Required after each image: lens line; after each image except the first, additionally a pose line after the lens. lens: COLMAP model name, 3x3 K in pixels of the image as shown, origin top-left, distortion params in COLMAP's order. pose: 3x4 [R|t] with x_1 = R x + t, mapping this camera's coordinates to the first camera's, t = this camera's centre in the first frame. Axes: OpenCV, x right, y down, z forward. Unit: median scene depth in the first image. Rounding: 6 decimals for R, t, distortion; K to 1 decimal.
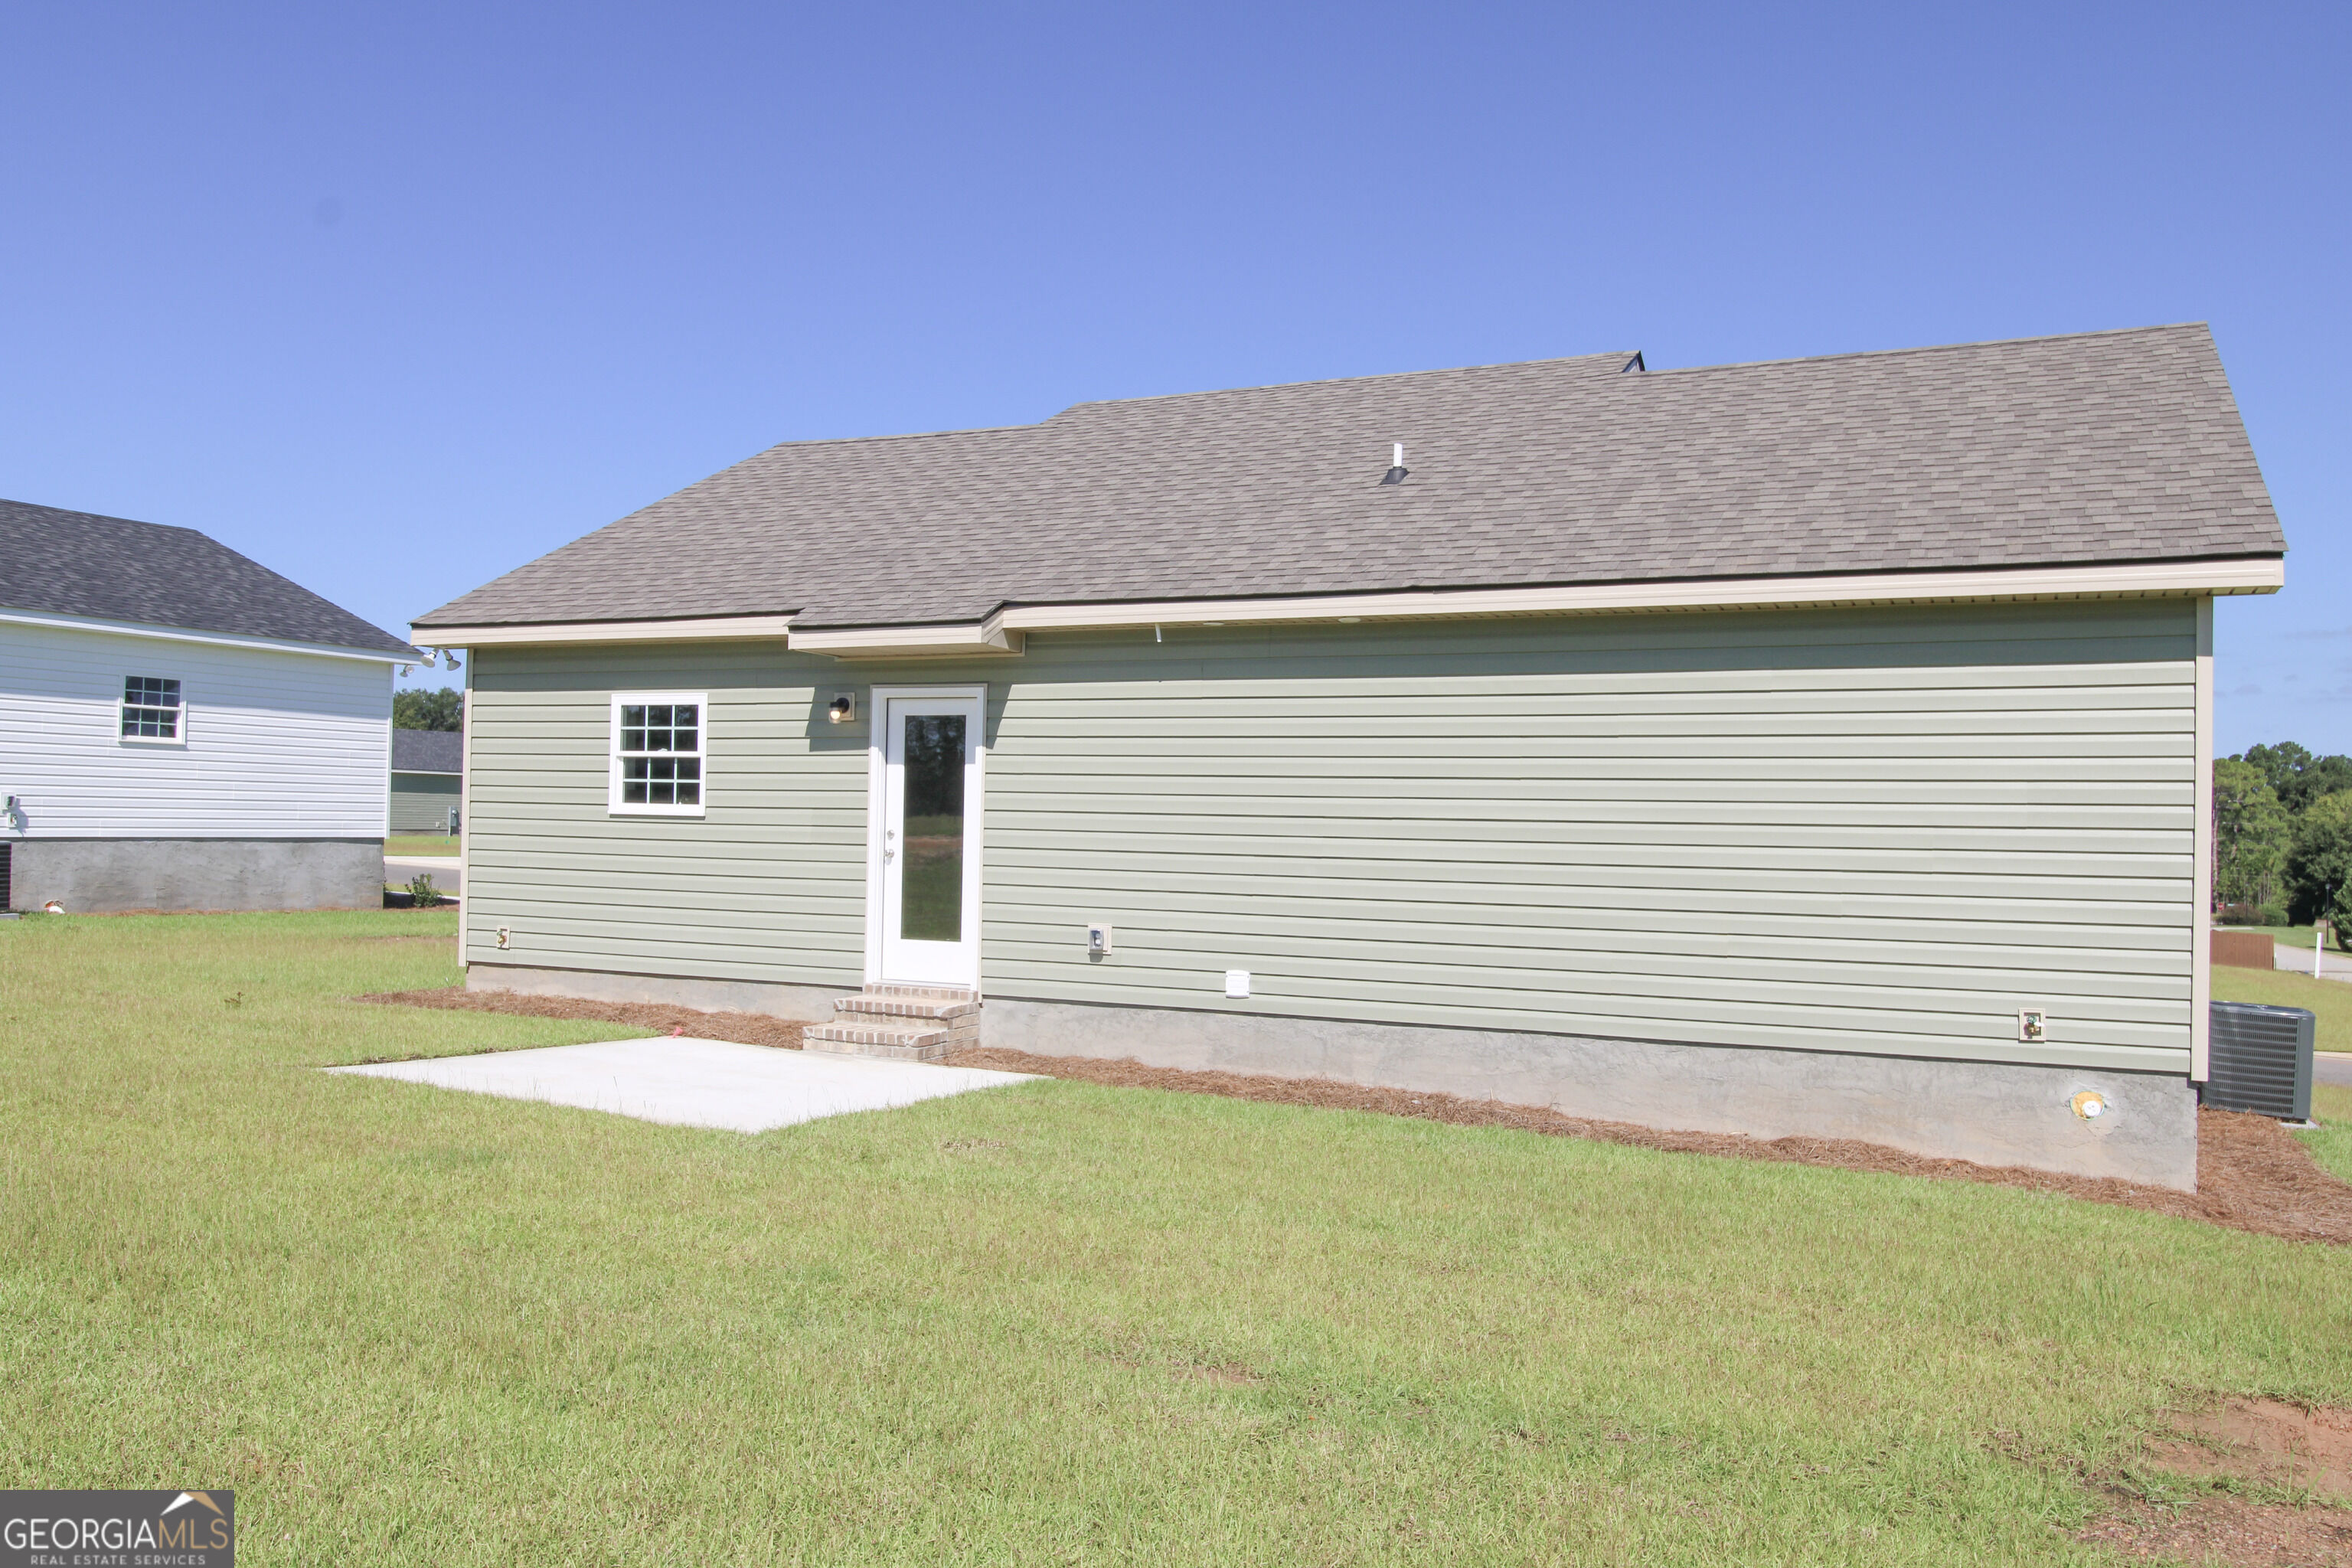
lens RADIAL K [[1975.1, 0, 1176.0], [0, 1975.1, 784.0], [0, 0, 1]] dist [0.001431, 0.000067]
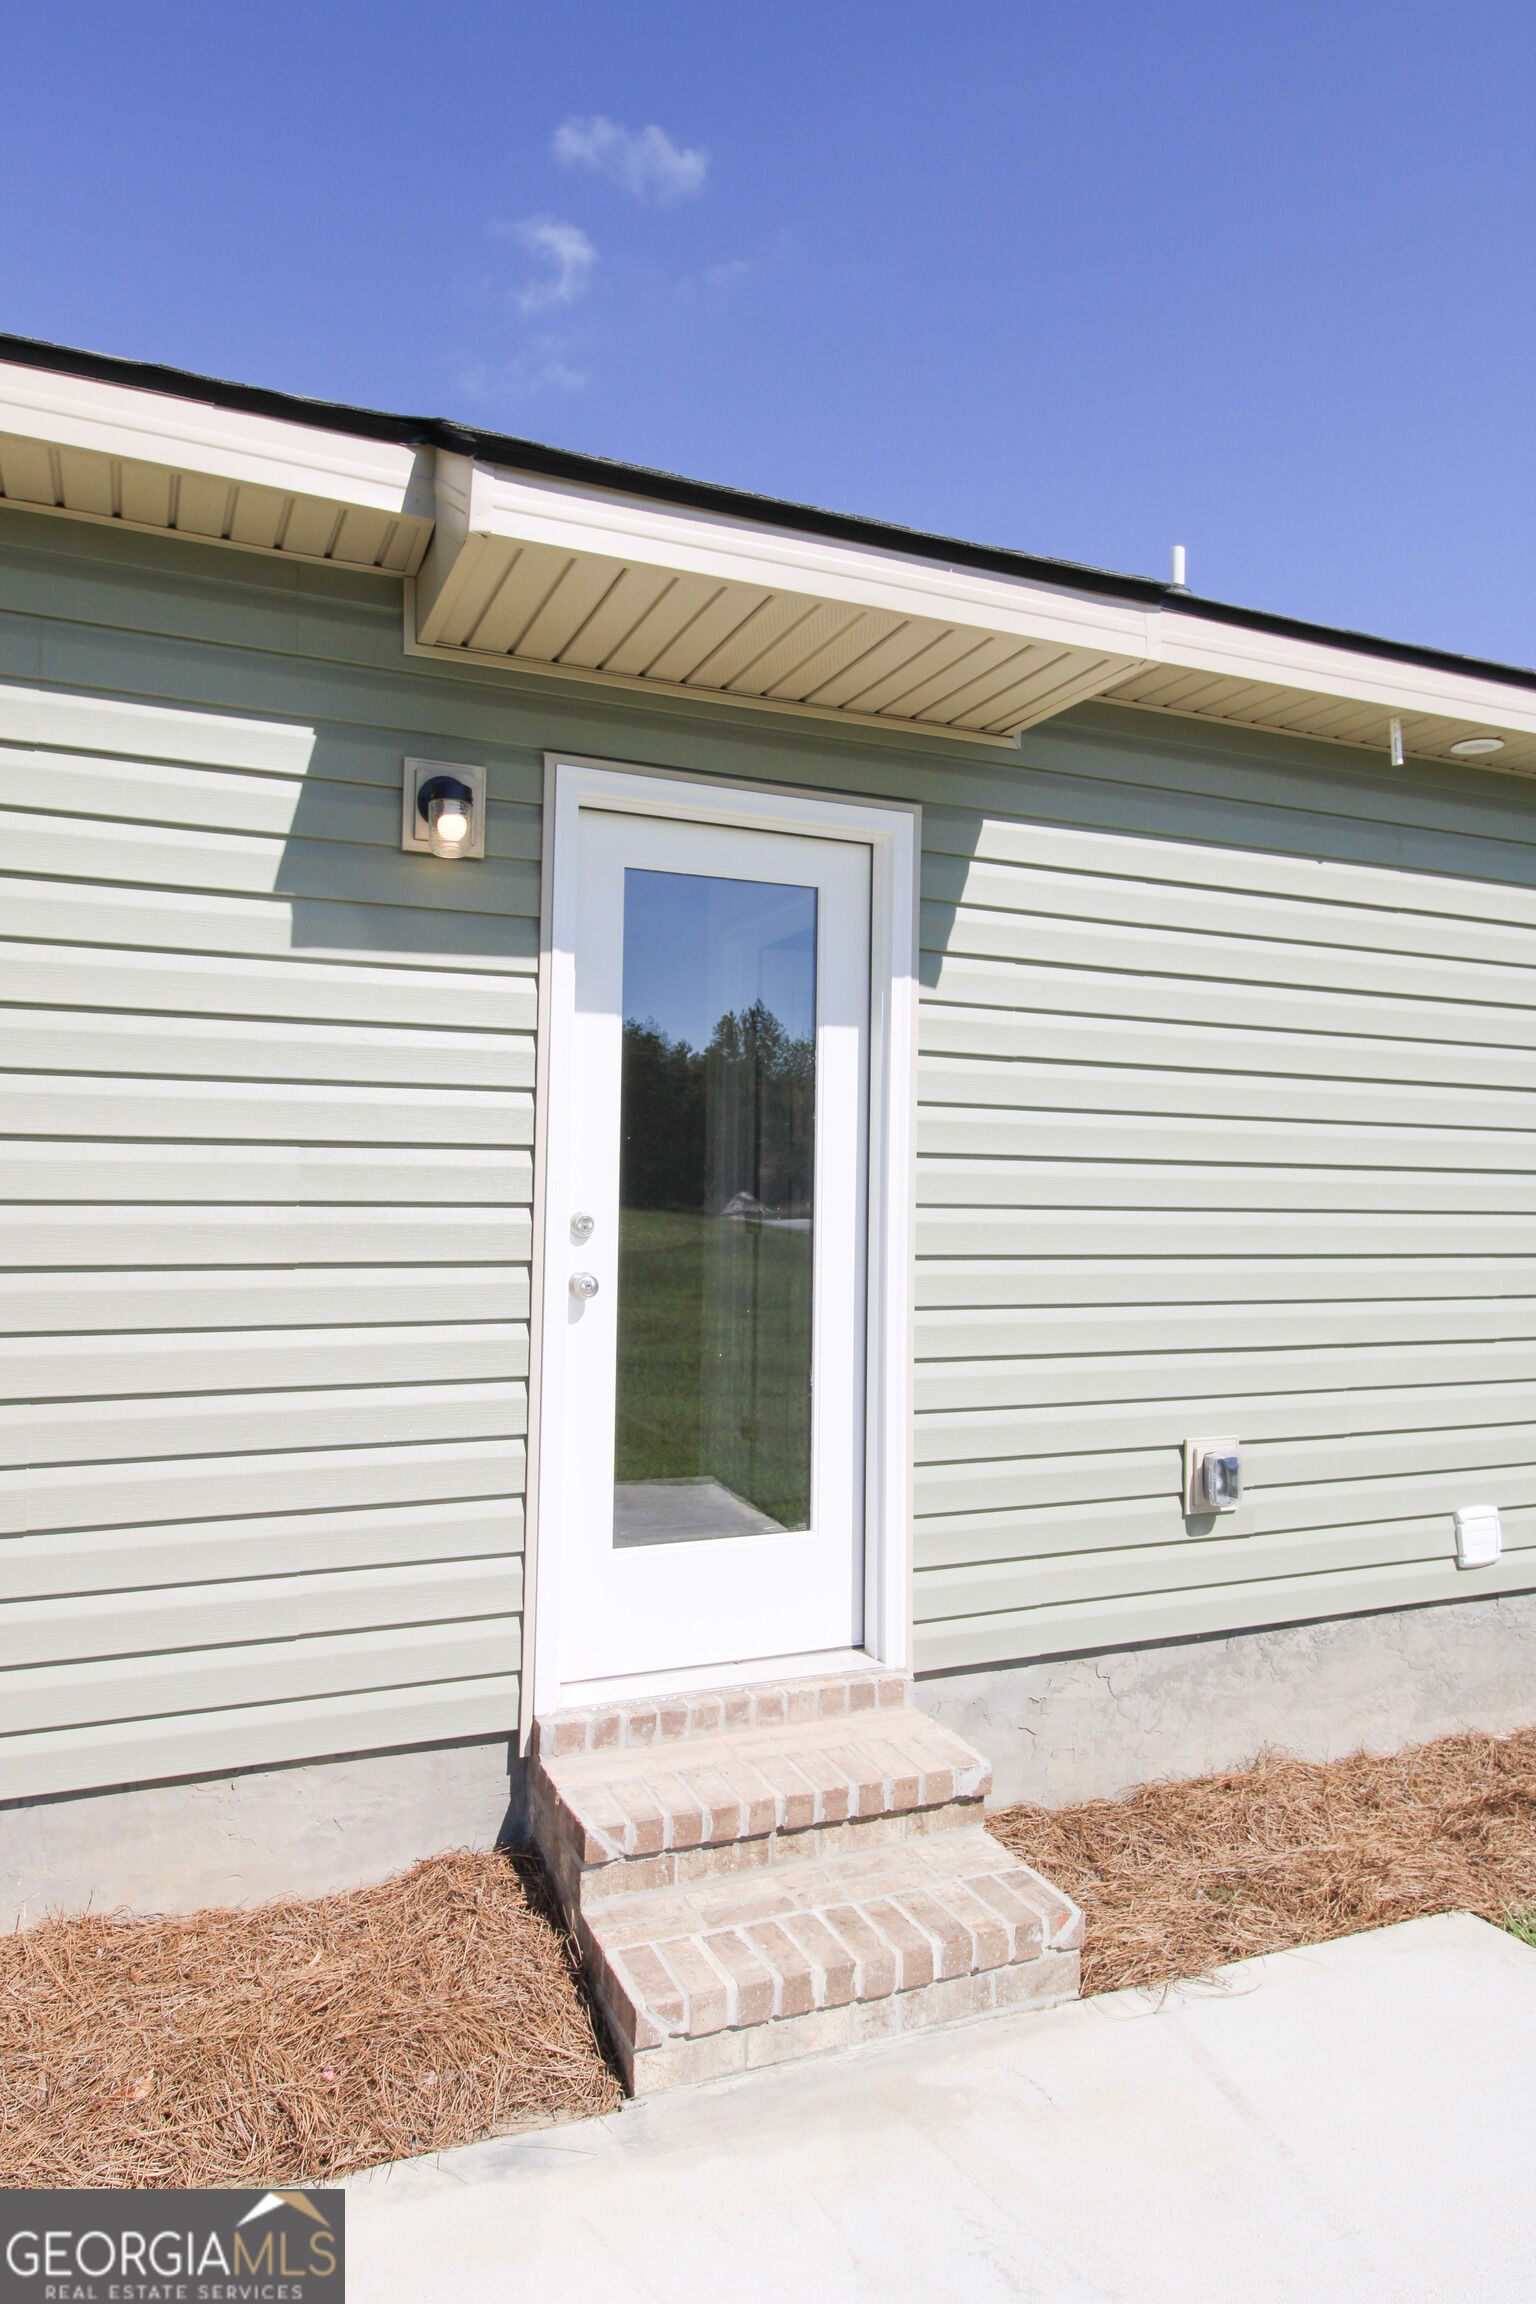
lens RADIAL K [[1471.7, 0, 770.1], [0, 1471.7, 1124.0], [0, 0, 1]] dist [-0.002445, -0.000471]
pose [[0.643805, 0.021550, 0.764886, -0.318287], [-0.015533, 0.999765, -0.015093, 0.012031], [-0.765032, -0.002164, 0.643988, 0.847323]]
